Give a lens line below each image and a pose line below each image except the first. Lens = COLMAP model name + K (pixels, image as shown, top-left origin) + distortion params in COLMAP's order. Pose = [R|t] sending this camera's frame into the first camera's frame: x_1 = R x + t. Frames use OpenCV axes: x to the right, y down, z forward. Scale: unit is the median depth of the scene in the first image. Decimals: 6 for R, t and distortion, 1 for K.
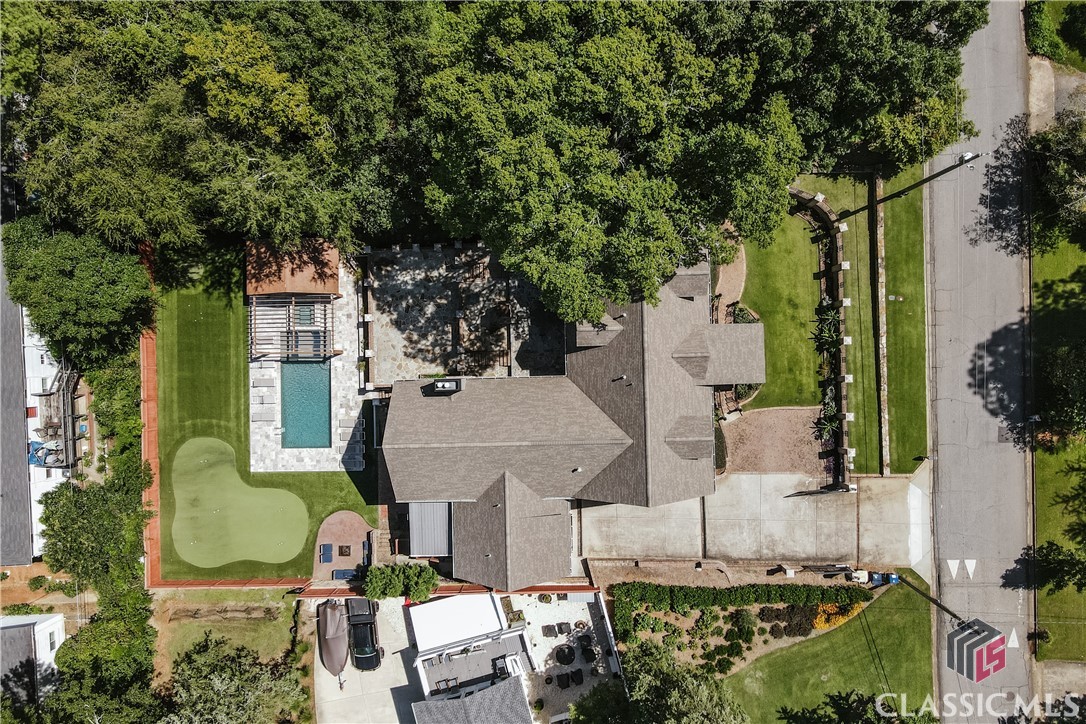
lens RADIAL K [[795.0, 0, 548.2], [0, 795.0, 361.3], [0, 0, 1]] dist [0.001821, 0.007055]
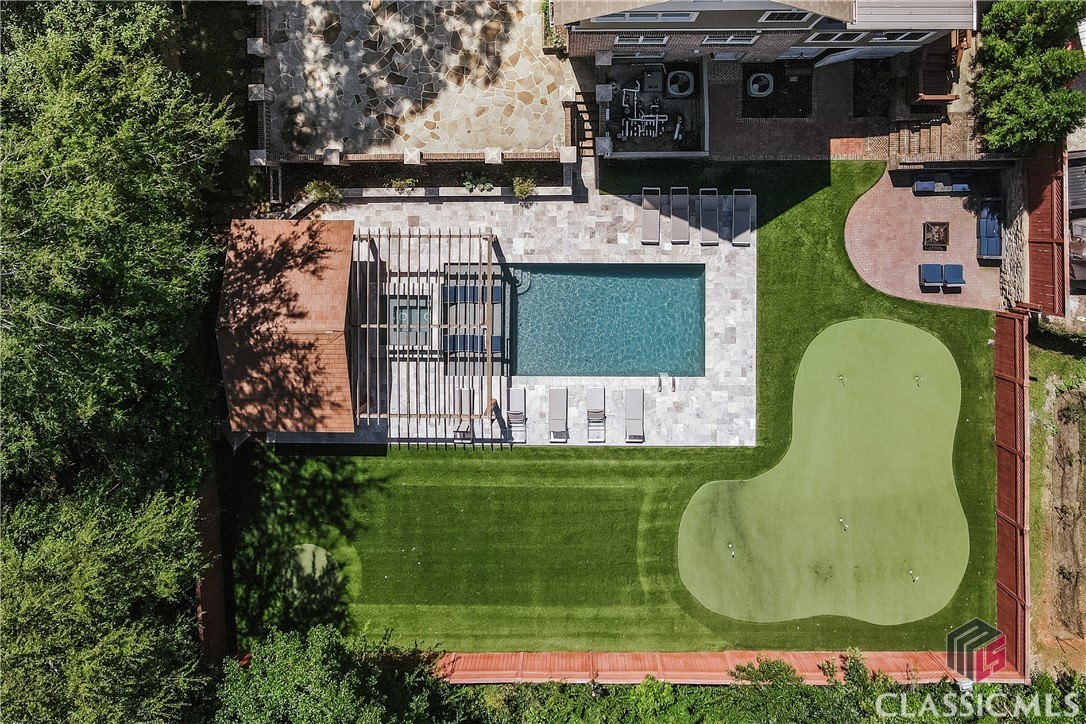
lens RADIAL K [[862.2, 0, 541.5], [0, 862.2, 315.3], [0, 0, 1]] dist [-0.005279, -0.000572]
pose [[0.010219, -0.999777, 0.018478, -0.311768], [0.999642, 0.009757, -0.024918, 0.029540], [0.024732, 0.018726, 0.999519, 0.511742]]
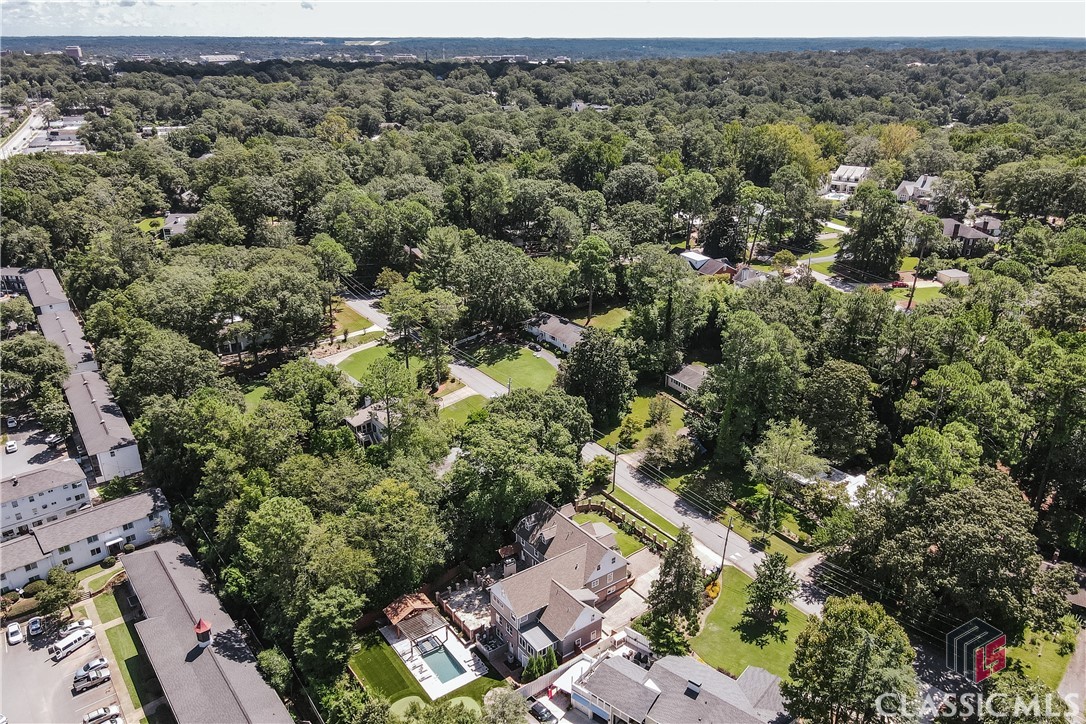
lens RADIAL K [[795.0, 0, 548.2], [0, 795.0, 361.3], [0, 0, 1]] dist [0.001821, 0.007055]
pose [[0.814157, -0.196125, 0.546520, -0.970278], [0.580301, 0.307228, -0.754229, 1.357640], [-0.019983, 0.931207, 0.363944, -0.313138]]
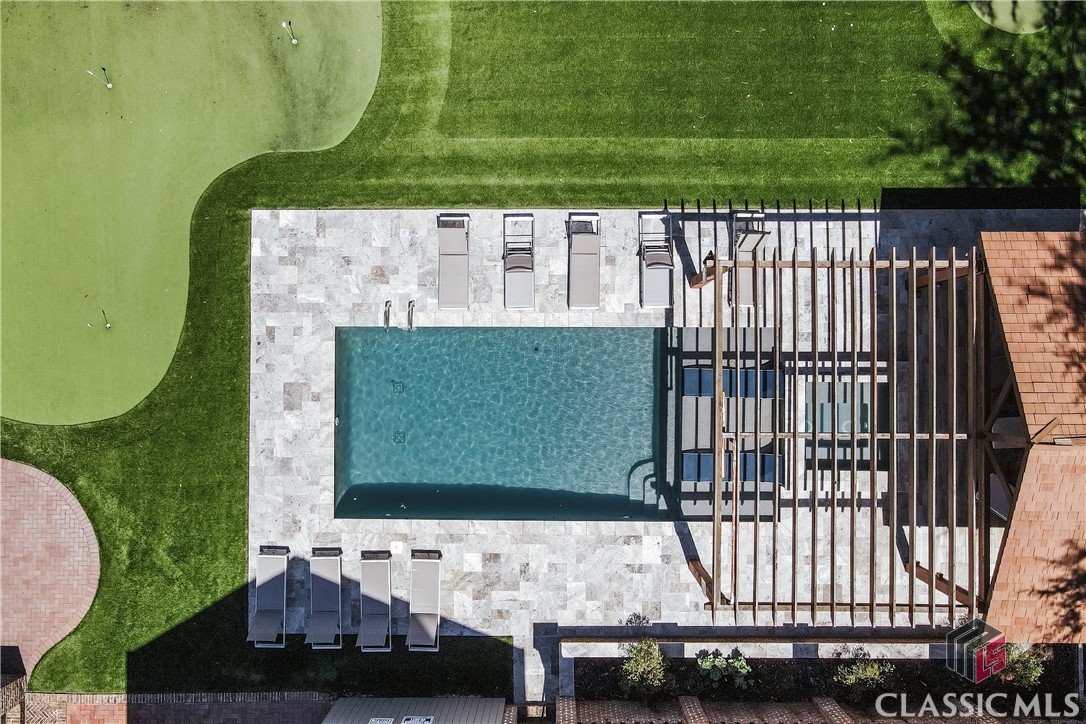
lens RADIAL K [[862.2, 0, 541.5], [0, 862.2, 315.3], [0, 0, 1]] dist [-0.005279, -0.000572]
pose [[-0.012283, 0.999869, -0.010508, -0.338207], [-0.999546, -0.011989, 0.027642, 0.033469], [0.027512, 0.010843, 0.999563, 0.717195]]
